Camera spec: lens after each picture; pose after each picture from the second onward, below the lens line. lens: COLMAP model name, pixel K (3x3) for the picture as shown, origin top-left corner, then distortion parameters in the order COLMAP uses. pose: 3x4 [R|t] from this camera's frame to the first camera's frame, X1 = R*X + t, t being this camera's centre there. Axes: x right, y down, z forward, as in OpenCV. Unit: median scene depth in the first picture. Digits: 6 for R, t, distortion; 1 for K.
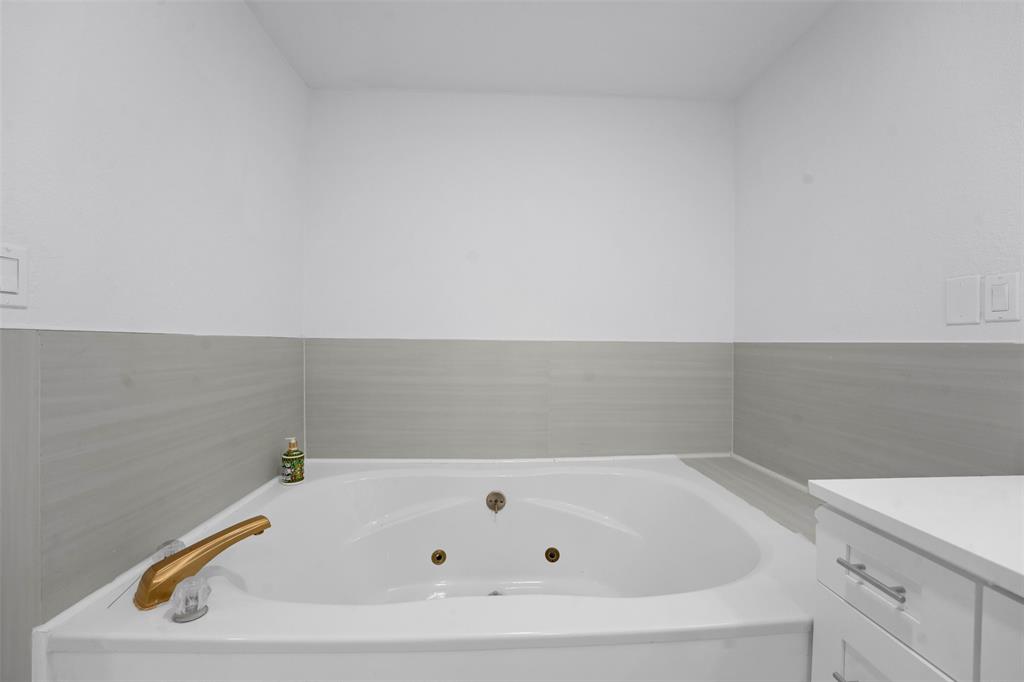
lens RADIAL K [[408.1, 0, 512.0], [0, 408.1, 341.0], [0, 0, 1]] dist [-0.001909, -0.000052]
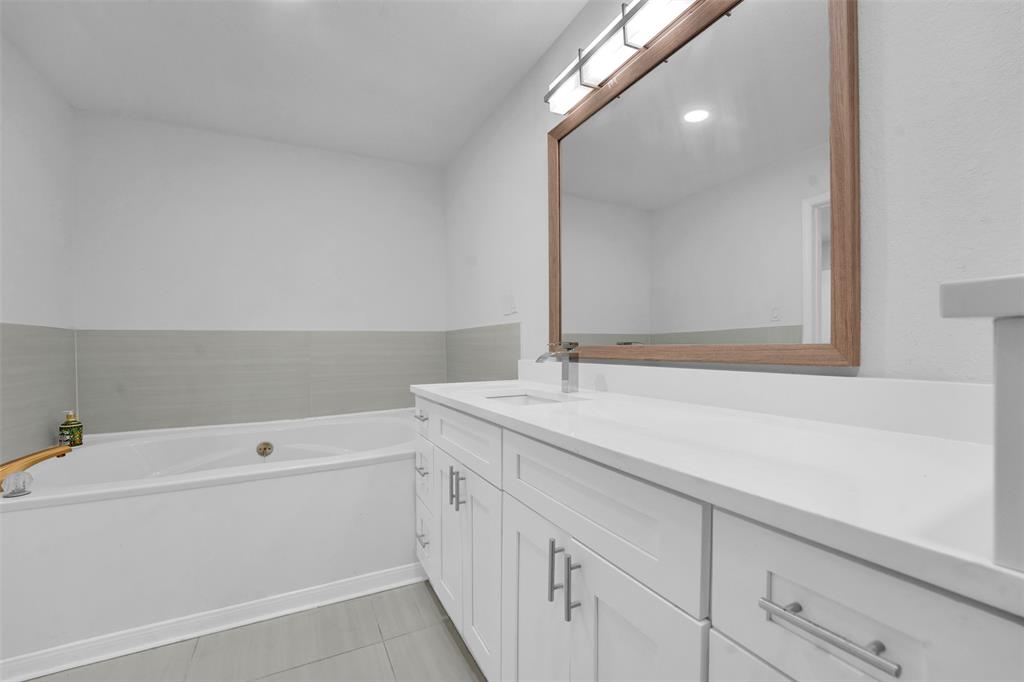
lens RADIAL K [[424.1, 0, 508.7], [0, 424.1, 339.7], [0, 0, 1]] dist [-0.012031, 0.000177]
pose [[0.920852, -0.016677, 0.389556, 0.180084], [0.023379, 0.999649, -0.012469, 0.074675], [-0.389211, 0.020590, 0.920918, -0.659459]]
